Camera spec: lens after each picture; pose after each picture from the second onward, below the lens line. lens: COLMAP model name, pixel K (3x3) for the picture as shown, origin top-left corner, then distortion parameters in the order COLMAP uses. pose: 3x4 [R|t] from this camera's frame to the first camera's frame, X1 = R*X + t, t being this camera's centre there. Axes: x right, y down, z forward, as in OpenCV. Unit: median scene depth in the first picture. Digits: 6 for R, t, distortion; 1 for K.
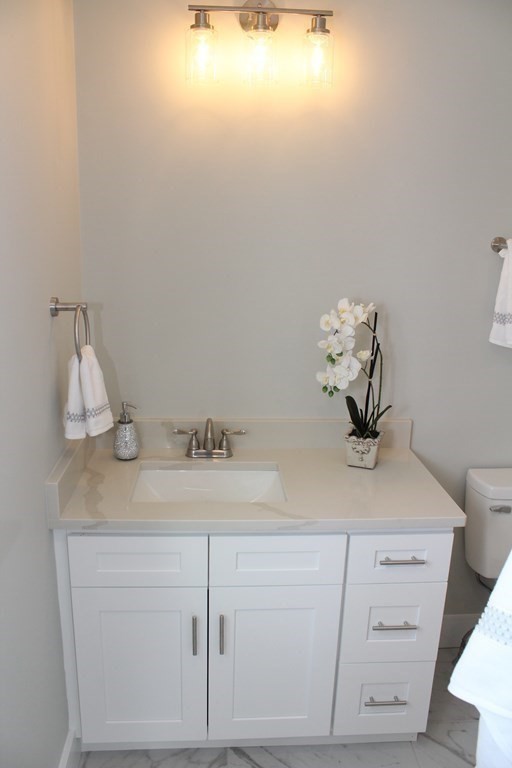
lens RADIAL K [[637.8, 0, 256.0], [0, 637.8, 384.0], [0, 0, 1]] dist [-0.160949, 0.144628]
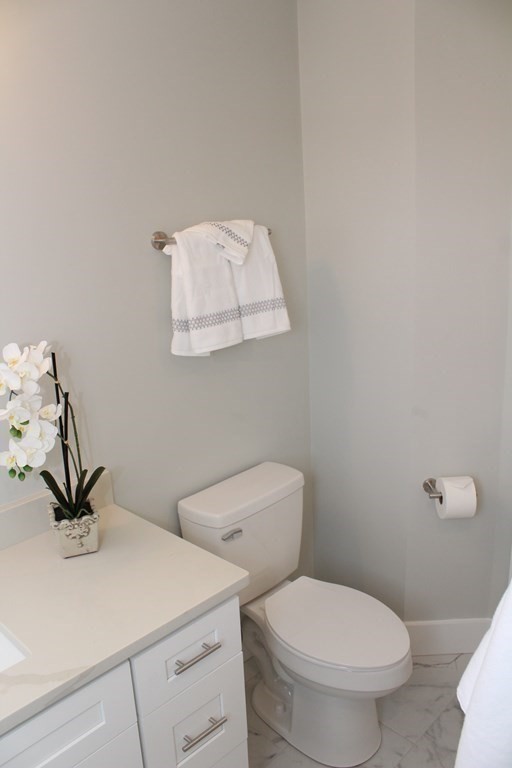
lens RADIAL K [[637.8, 0, 256.0], [0, 637.8, 384.0], [0, 0, 1]] dist [-0.160949, 0.144628]
pose [[0.739927, -0.238918, 0.628829, -0.104454], [0.227806, 0.968564, 0.099944, -0.095958], [-0.632939, 0.069300, 0.771094, 0.282921]]
